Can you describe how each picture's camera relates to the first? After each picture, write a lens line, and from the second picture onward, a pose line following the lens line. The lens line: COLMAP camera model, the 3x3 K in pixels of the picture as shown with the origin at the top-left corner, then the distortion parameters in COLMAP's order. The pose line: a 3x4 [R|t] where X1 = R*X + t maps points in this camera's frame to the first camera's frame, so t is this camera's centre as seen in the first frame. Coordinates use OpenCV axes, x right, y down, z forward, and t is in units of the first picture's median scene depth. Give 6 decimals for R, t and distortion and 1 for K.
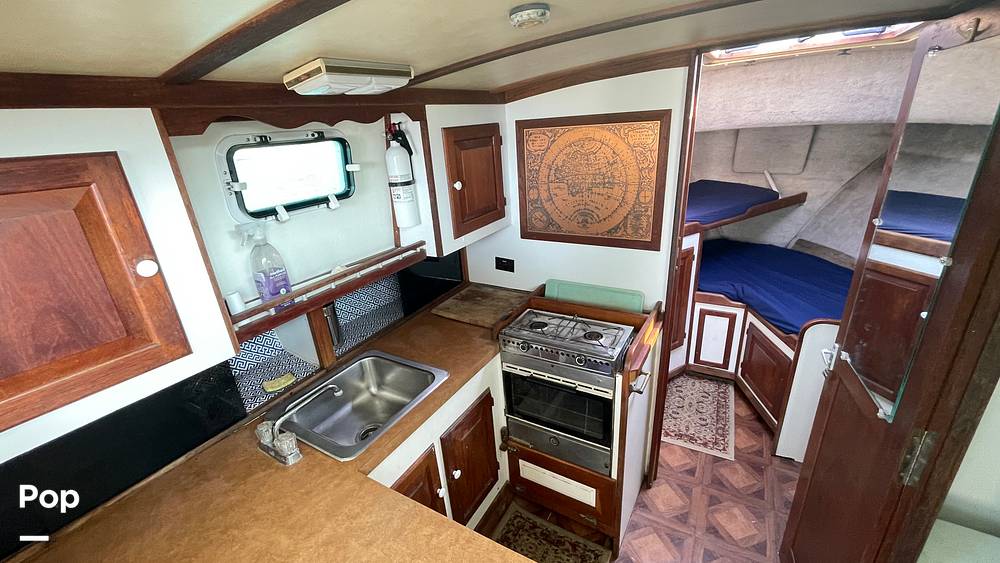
lens RADIAL K [[407.7, 0, 498.4], [0, 407.7, 287.5], [0, 0, 1]] dist [0.000538, 0.000174]
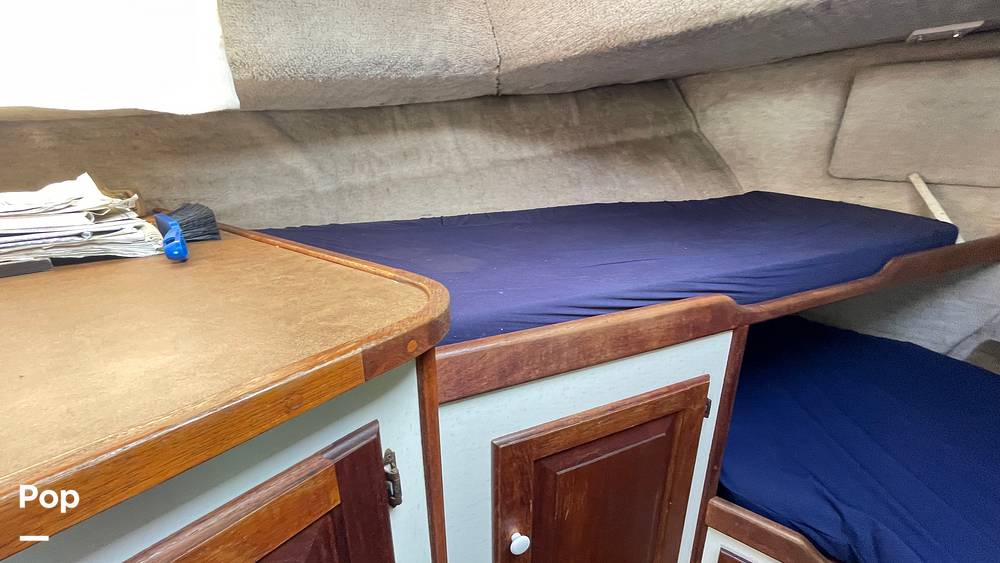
lens RADIAL K [[407.7, 0, 498.4], [0, 407.7, 287.5], [0, 0, 1]] dist [0.000538, 0.000174]
pose [[0.991083, 0.094476, -0.093966, 0.283937], [-0.098932, 0.994124, -0.043938, -0.110340], [0.089263, 0.052842, 0.994605, 0.559390]]
